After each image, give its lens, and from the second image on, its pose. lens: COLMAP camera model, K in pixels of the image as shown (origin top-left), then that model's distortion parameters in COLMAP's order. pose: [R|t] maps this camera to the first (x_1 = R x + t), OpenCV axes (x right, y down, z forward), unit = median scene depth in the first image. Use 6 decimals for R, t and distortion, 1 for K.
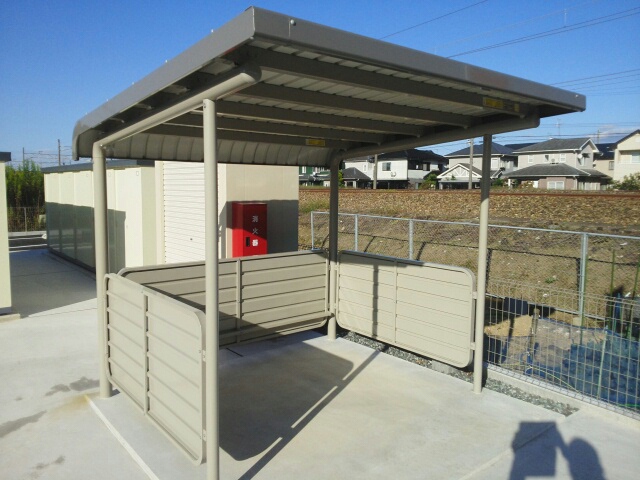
lens RADIAL K [[500.2, 0, 322.3], [0, 500.2, 236.2], [0, 0, 1]] dist [-0.032054, -0.001236]
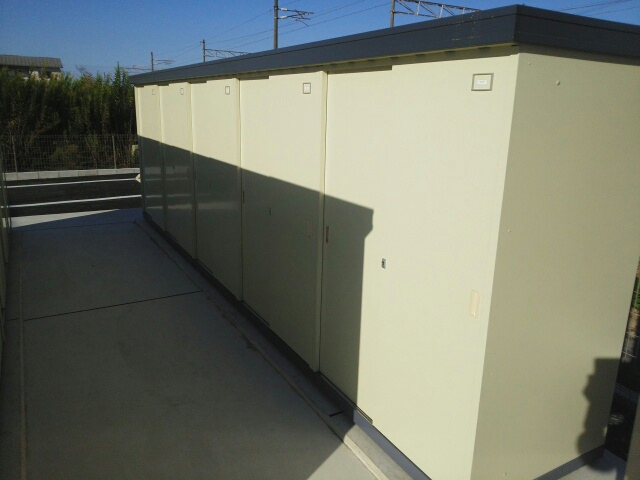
lens RADIAL K [[500.2, 0, 319.1], [0, 500.2, 242.1], [0, 0, 1]] dist [-0.032054, -0.001236]
pose [[0.984342, 0.072807, -0.160530, -0.172057], [-0.046572, 0.985771, 0.161515, -0.035961], [0.170005, -0.151510, 0.973726, 0.312911]]
